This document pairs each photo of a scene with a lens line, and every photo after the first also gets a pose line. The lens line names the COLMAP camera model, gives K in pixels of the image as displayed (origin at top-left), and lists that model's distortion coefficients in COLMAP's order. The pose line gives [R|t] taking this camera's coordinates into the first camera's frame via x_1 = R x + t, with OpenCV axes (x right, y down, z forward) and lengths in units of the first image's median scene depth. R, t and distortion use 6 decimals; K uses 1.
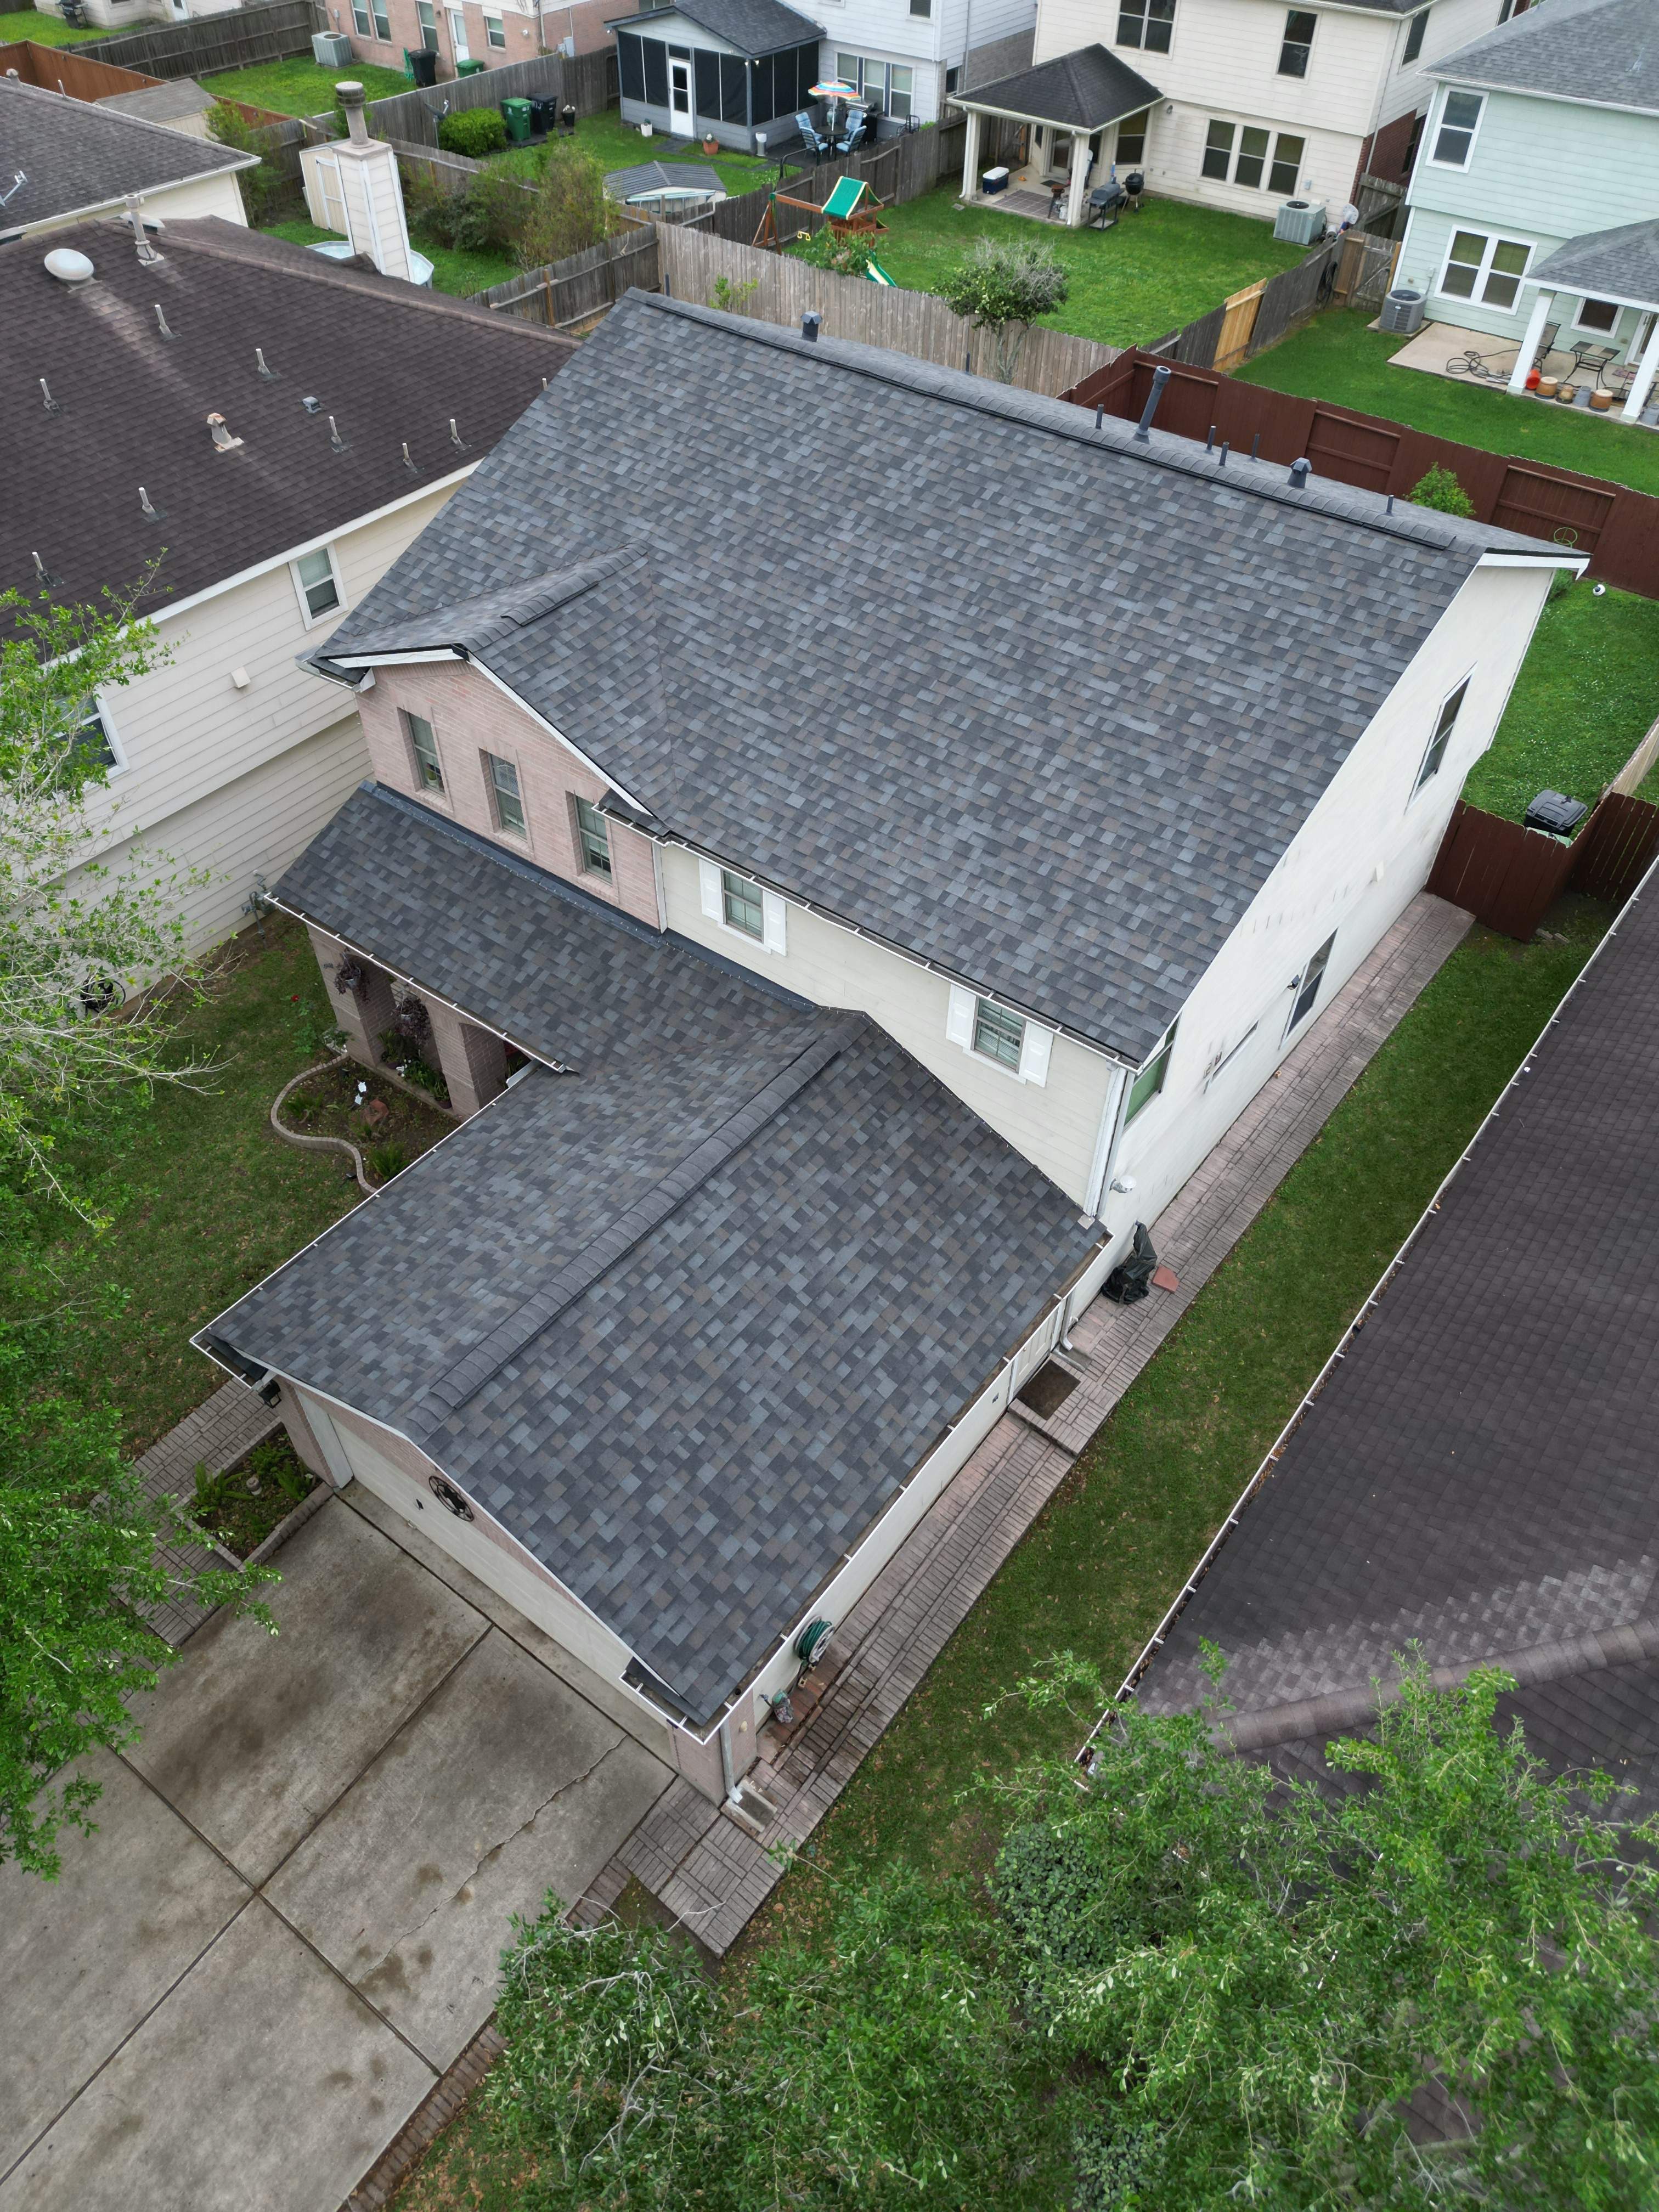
lens RADIAL K [[1546.4, 0, 825.2], [0, 1546.4, 1111.9], [0, 0, 1]] dist [0.070113, -0.068007]
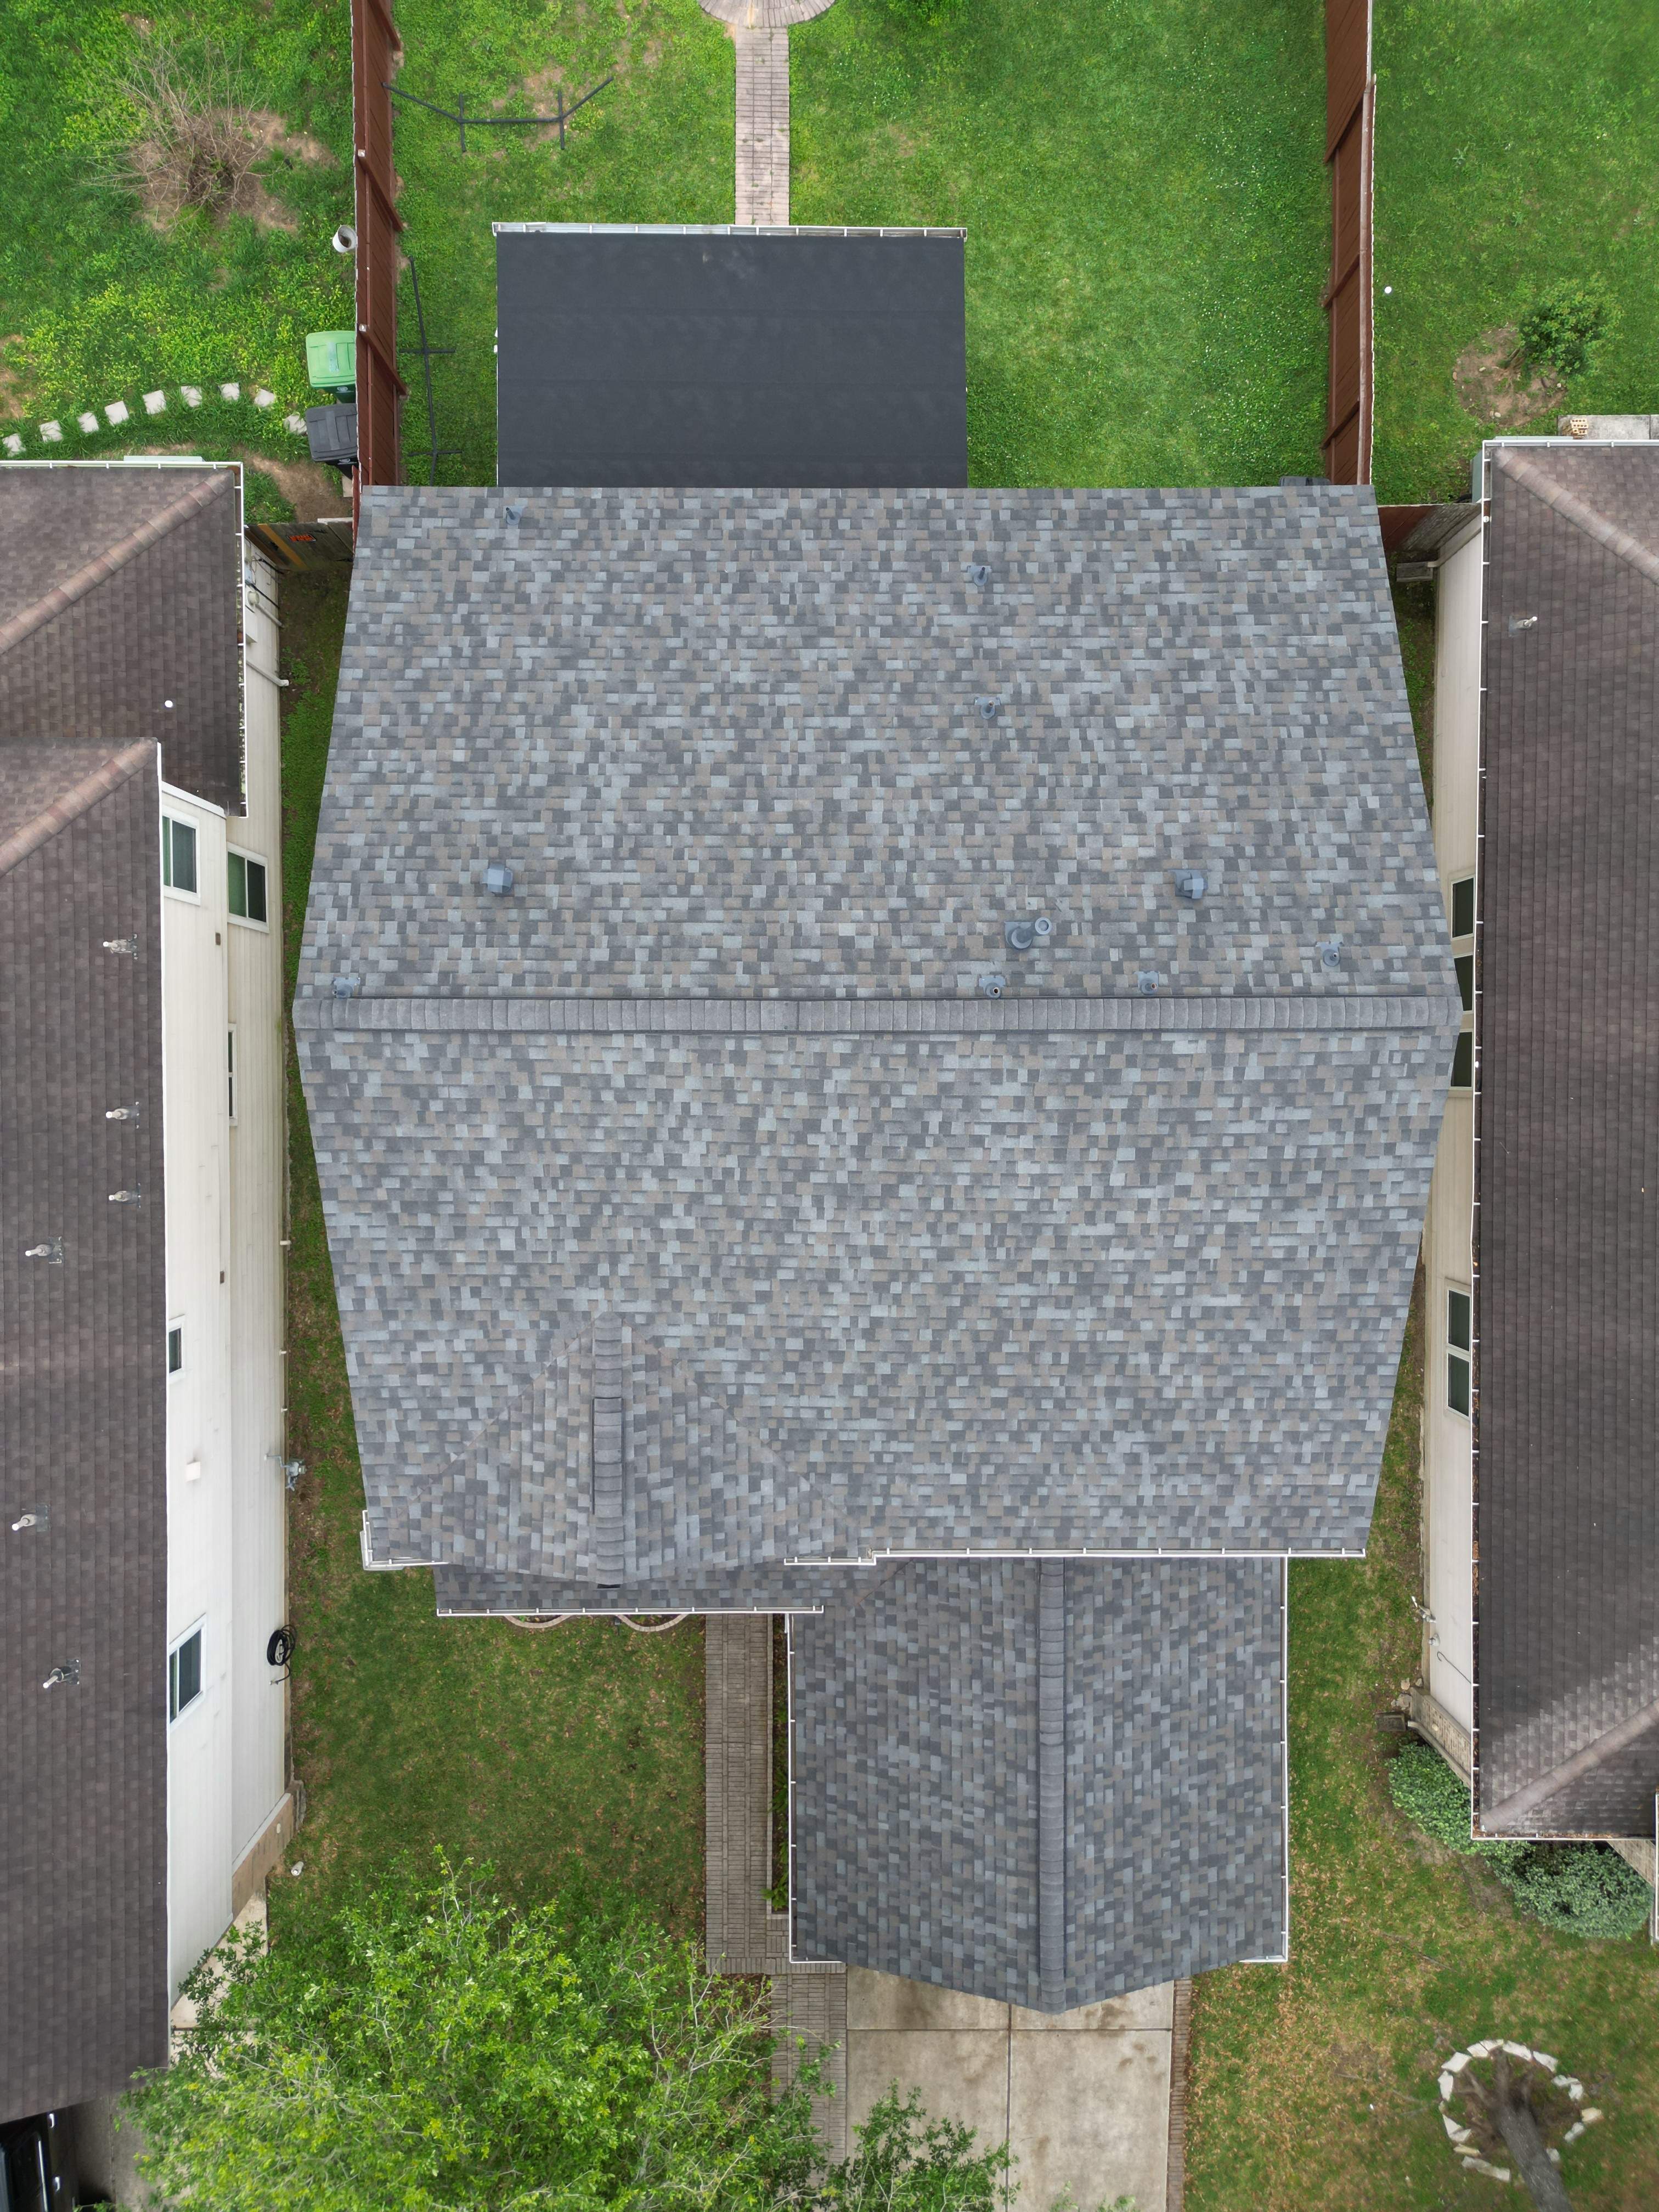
lens RADIAL K [[1546.4, 0, 823.2], [0, 1546.4, 1107.6], [0, 0, 1]] dist [0.070113, -0.068007]
pose [[0.796934, -0.603819, -0.017298, 0.078081], [0.439172, 0.559493, 0.702919, -1.110458], [-0.414757, -0.567777, 0.711060, 0.409146]]
